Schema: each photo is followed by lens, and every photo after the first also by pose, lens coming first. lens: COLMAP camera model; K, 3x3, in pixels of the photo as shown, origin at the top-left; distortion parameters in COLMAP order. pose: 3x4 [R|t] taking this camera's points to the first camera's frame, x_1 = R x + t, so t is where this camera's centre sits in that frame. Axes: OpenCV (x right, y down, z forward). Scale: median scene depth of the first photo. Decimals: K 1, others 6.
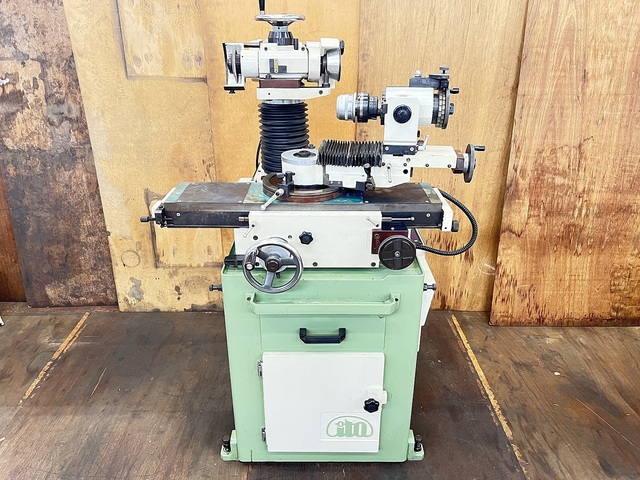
lens RADIAL K [[480.7, 0, 320.0], [0, 480.7, 240.0], [0, 0, 1]] dist [0.023151, -0.007977]
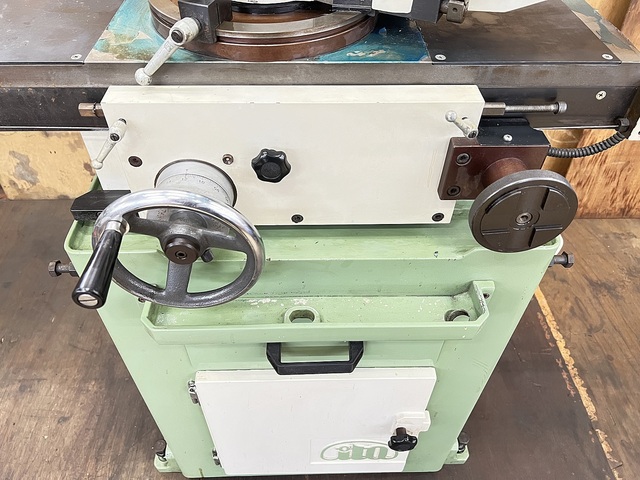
lens RADIAL K [[487.9, 0, 316.3], [0, 487.9, 239.5], [0, 0, 1]] dist [0.009243, -0.011097]
pose [[0.999625, -0.011274, 0.024967, -0.002626], [0.001543, 0.933114, 0.359576, -0.053208], [-0.027351, -0.359403, 0.932782, 0.391825]]
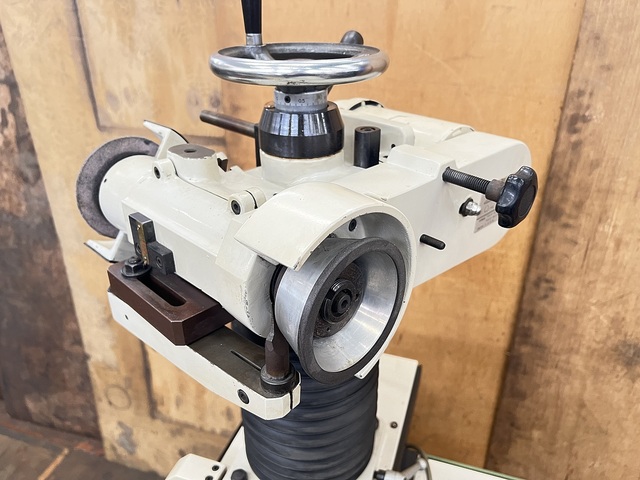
lens RADIAL K [[491.8, 0, 323.7], [0, 491.8, 239.3], [0, 0, 1]] dist [0.005512, -0.012429]
pose [[0.949563, 0.139242, -0.280965, 0.019761], [-0.128426, 0.990100, 0.056644, -0.270798], [0.286071, -0.017703, 0.958045, 0.524969]]
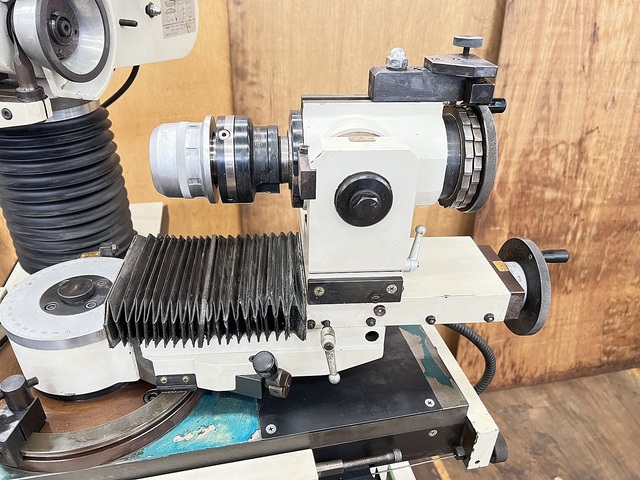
lens RADIAL K [[488.9, 0, 318.9], [0, 488.9, 242.2], [0, 0, 1]] dist [0.008620, -0.006415]
pose [[0.976190, -0.089707, 0.197500, 0.046675], [0.068187, 0.991230, 0.113199, -0.160859], [-0.205923, -0.097036, 0.973745, 0.416359]]
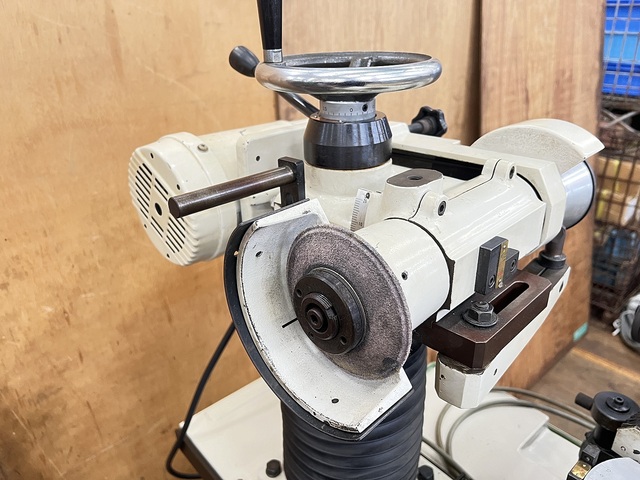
lens RADIAL K [[487.9, 0, 316.3], [0, 487.9, 239.5], [0, 0, 1]] dist [0.009243, -0.011097]
pose [[0.757858, -0.298964, 0.579890, -0.207738], [0.300750, 0.948846, 0.096131, -0.289872], [-0.578965, 0.101548, 0.809004, 0.577177]]
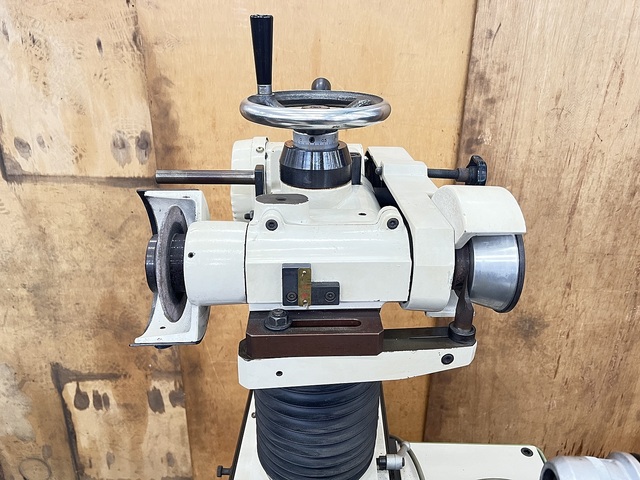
lens RADIAL K [[484.4, 0, 323.8], [0, 484.4, 241.0], [0, 0, 1]] dist [0.011684, -0.003701]
pose [[0.999770, 0.016456, -0.013747, -0.051427], [-0.016694, 0.999710, -0.017376, -0.261182], [0.013457, 0.017601, 0.999755, 0.480492]]
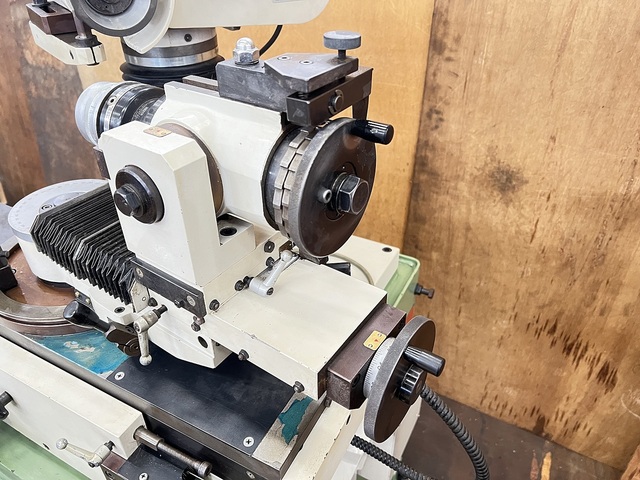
lens RADIAL K [[487.9, 0, 316.3], [0, 487.9, 239.5], [0, 0, 1]] dist [0.009243, -0.011097]
pose [[0.881310, 0.260916, -0.393974, 0.230189], [-0.186533, 0.958124, 0.217264, -0.189217], [0.434164, -0.117988, 0.893074, 0.464176]]
